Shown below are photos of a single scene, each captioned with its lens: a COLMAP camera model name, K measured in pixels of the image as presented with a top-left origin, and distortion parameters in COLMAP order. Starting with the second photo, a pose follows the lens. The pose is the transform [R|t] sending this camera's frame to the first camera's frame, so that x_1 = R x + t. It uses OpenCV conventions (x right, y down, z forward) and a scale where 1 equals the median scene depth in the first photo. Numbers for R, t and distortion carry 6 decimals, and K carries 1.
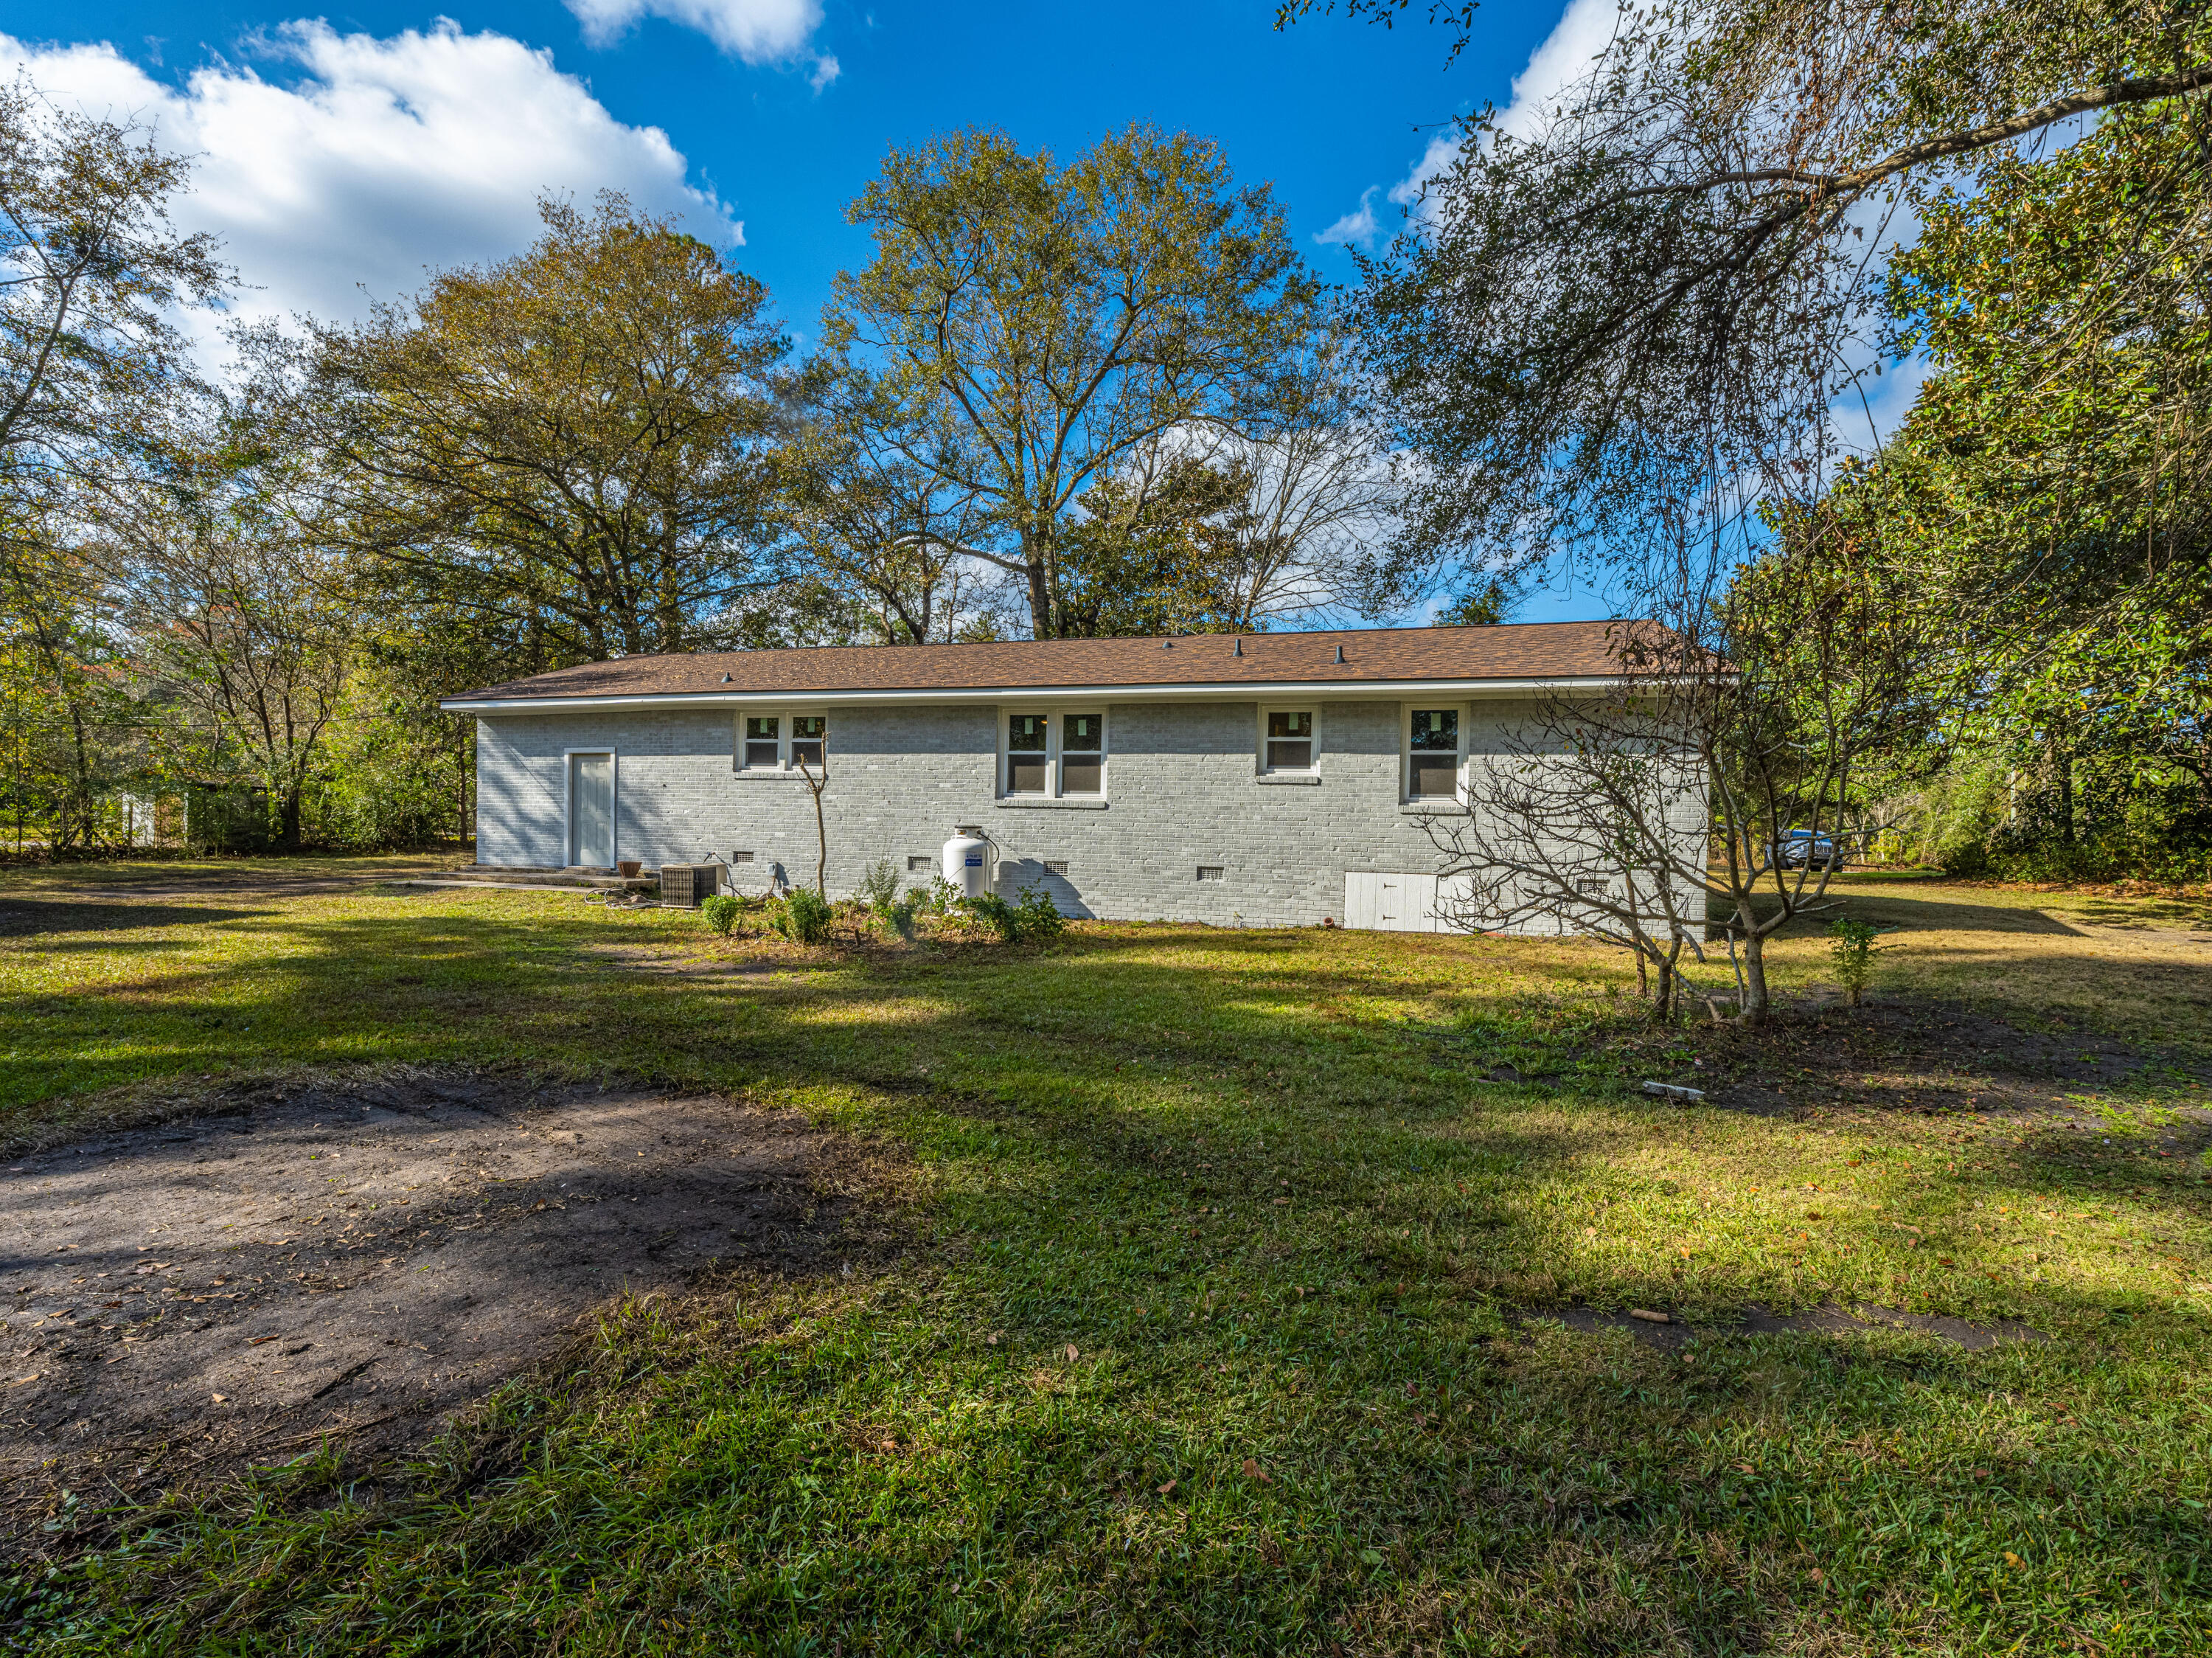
lens RADIAL K [[1028.7, 0, 1142.9], [0, 1028.7, 843.1], [0, 0, 1]] dist [-0.002029, 0.000301]
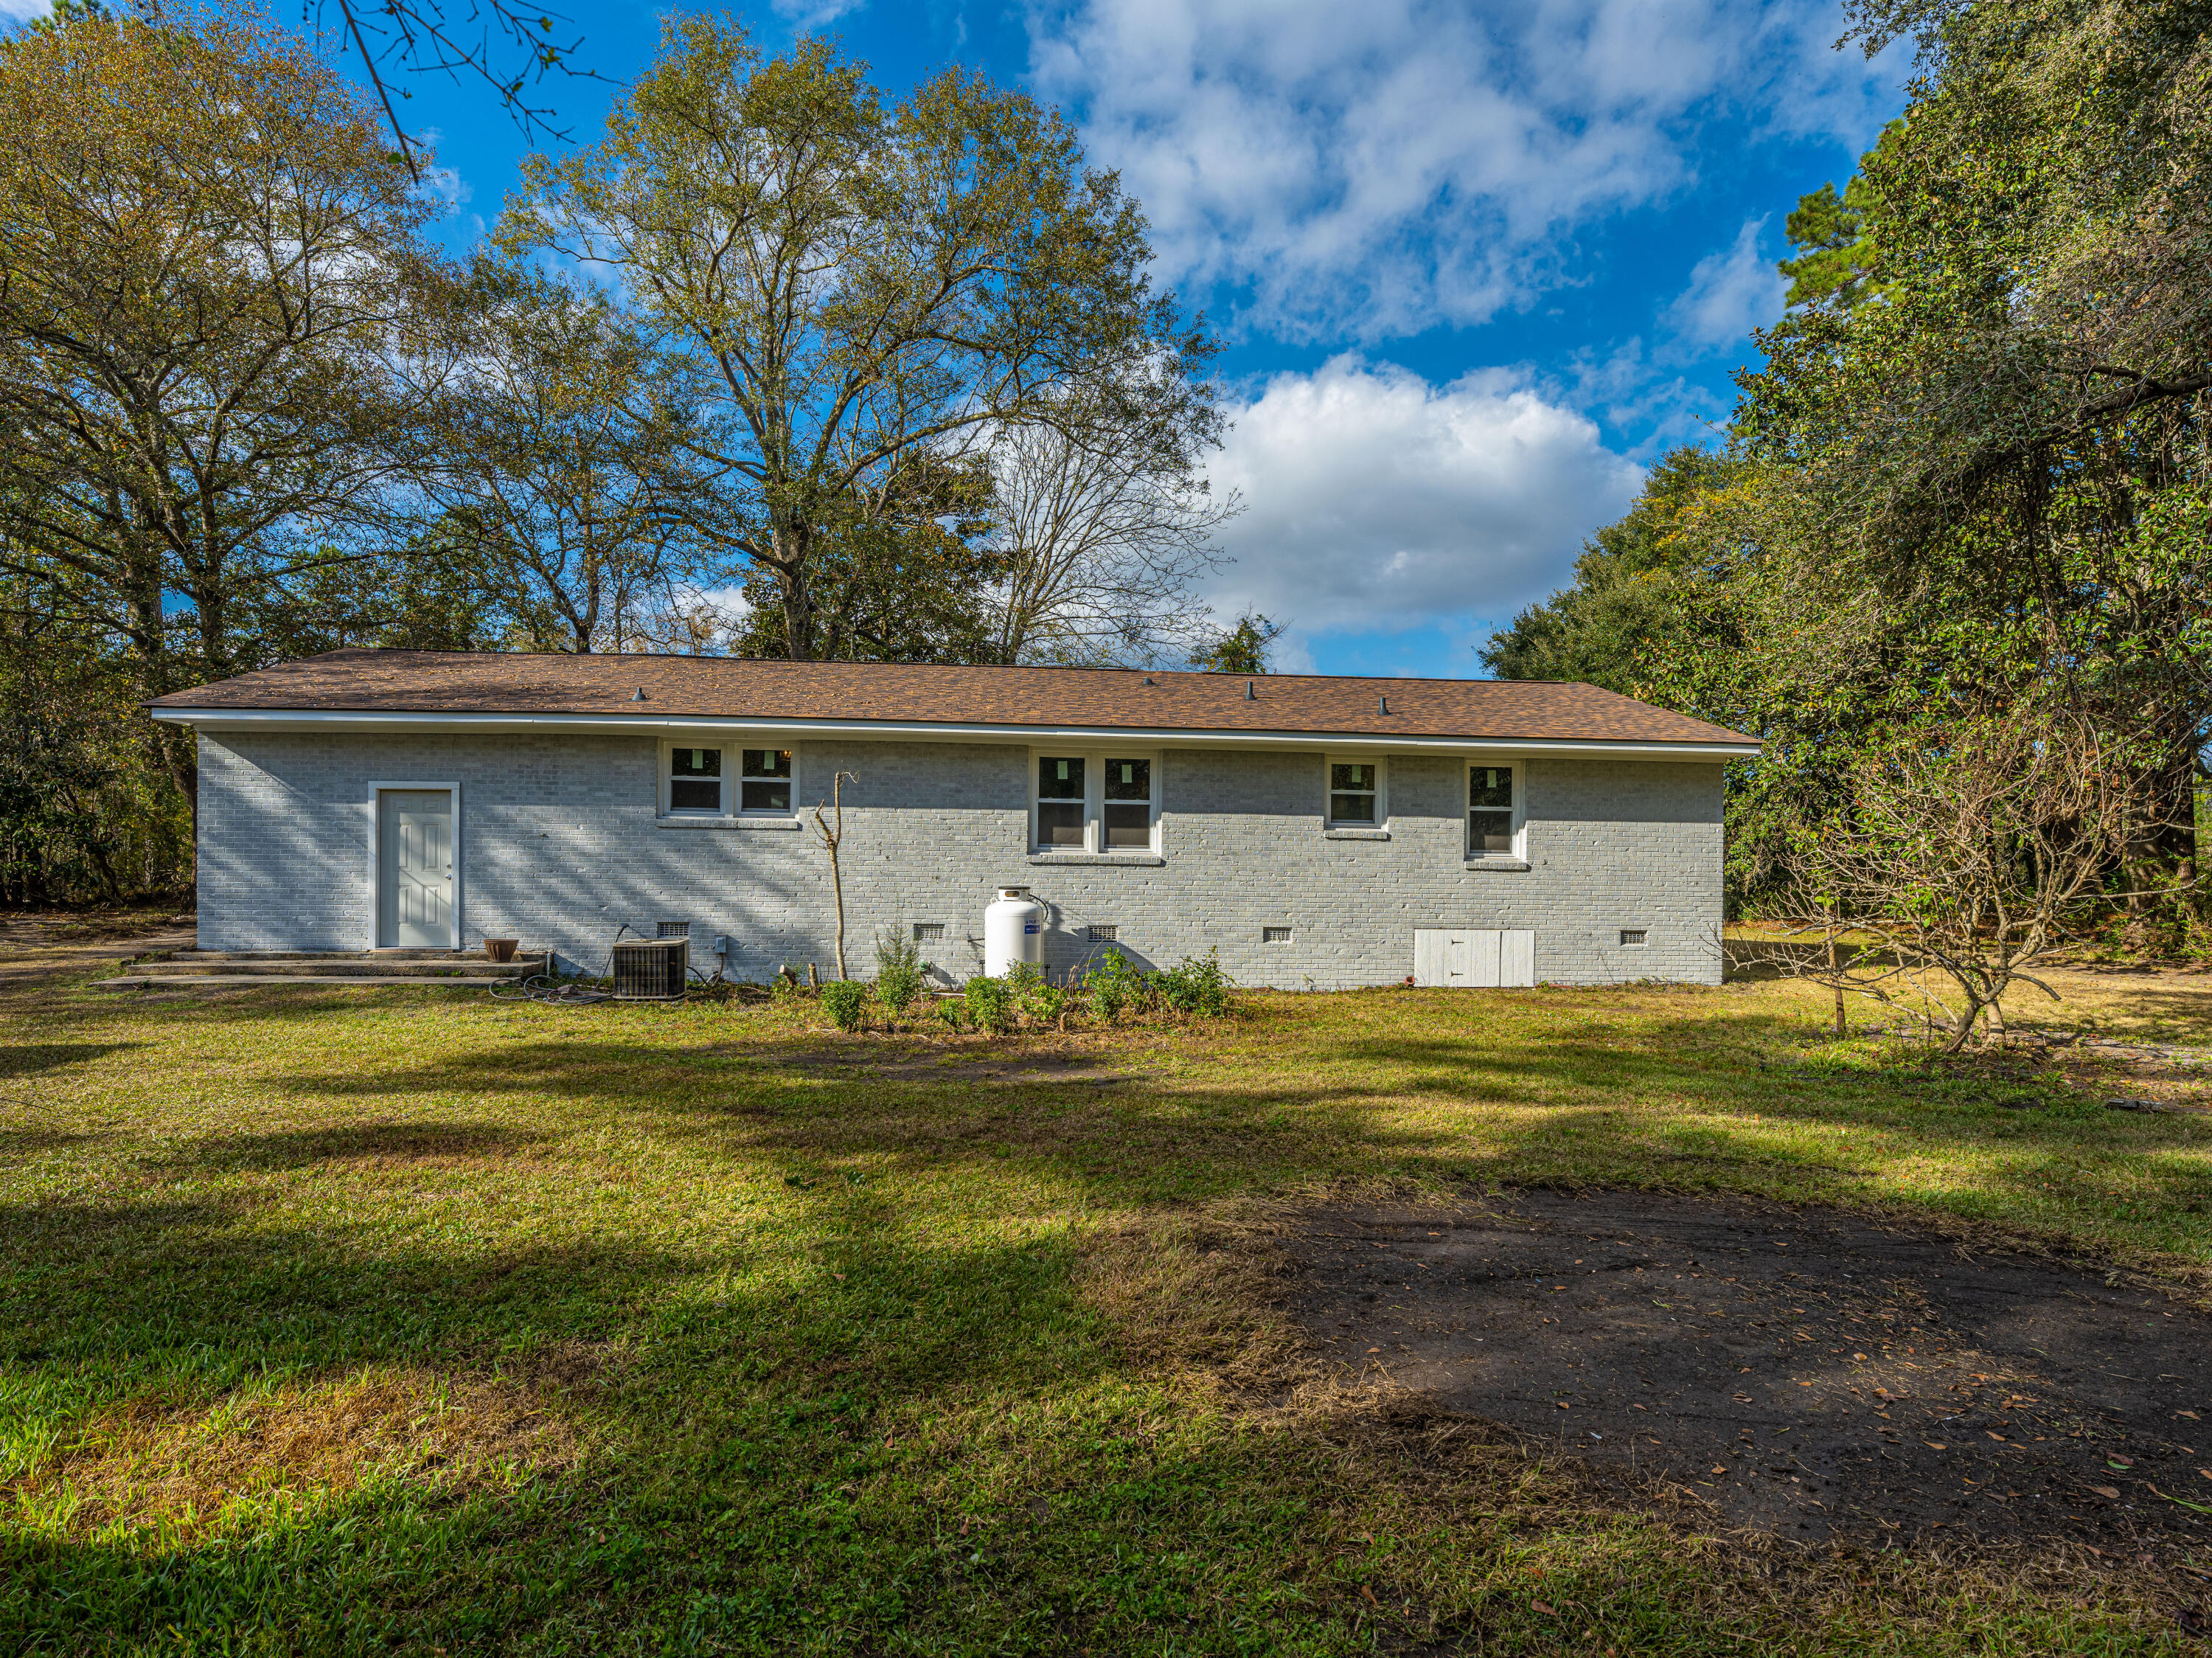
lens RADIAL K [[1191.3, 0, 1139.1], [0, 1191.3, 889.5], [0, 0, 1]] dist [-0.002651, 0.000628]
pose [[0.924153, -0.012496, 0.381819, -0.406529], [0.013660, 0.999907, -0.000337, -0.011258], [-0.381779, 0.005527, 0.924237, 0.041511]]
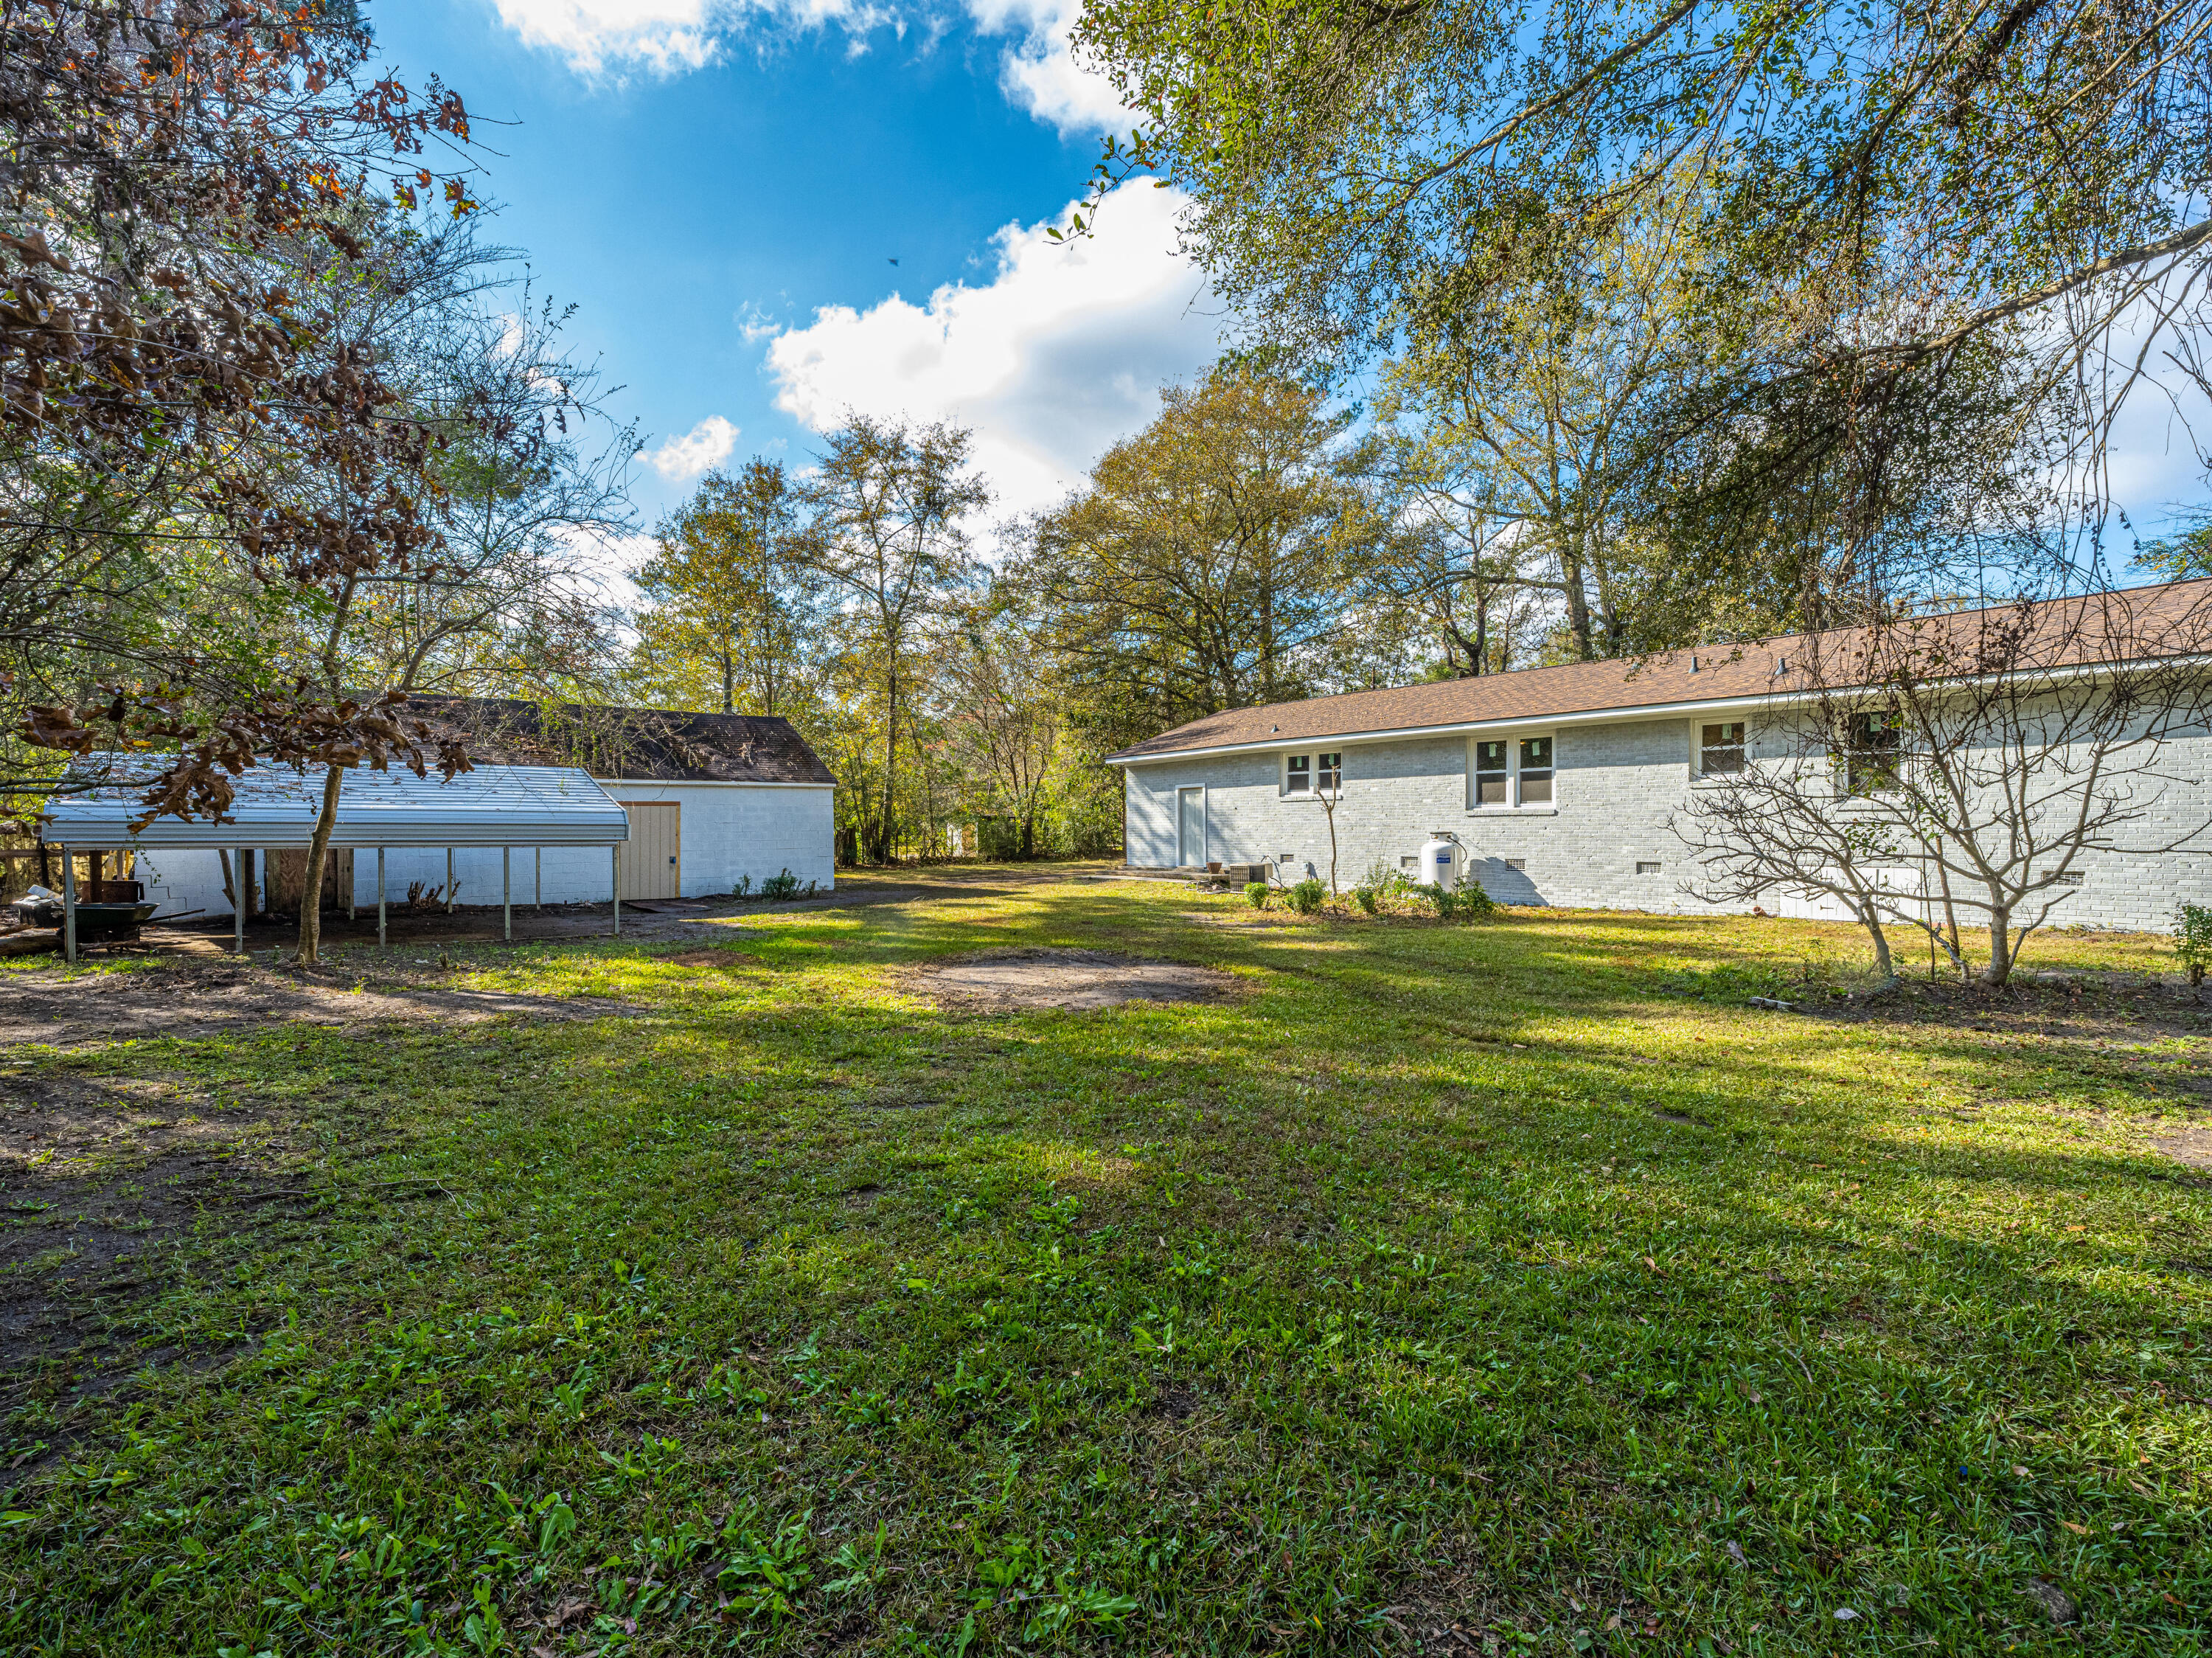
lens RADIAL K [[1028.7, 0, 1097.8], [0, 1028.7, 840.9], [0, 0, 1]] dist [-0.002029, 0.000301]
pose [[0.814524, -0.019574, -0.579799, 0.203908], [0.015041, 0.999807, -0.012623, 0.003771], [0.579935, 0.001561, 0.814662, -0.269314]]
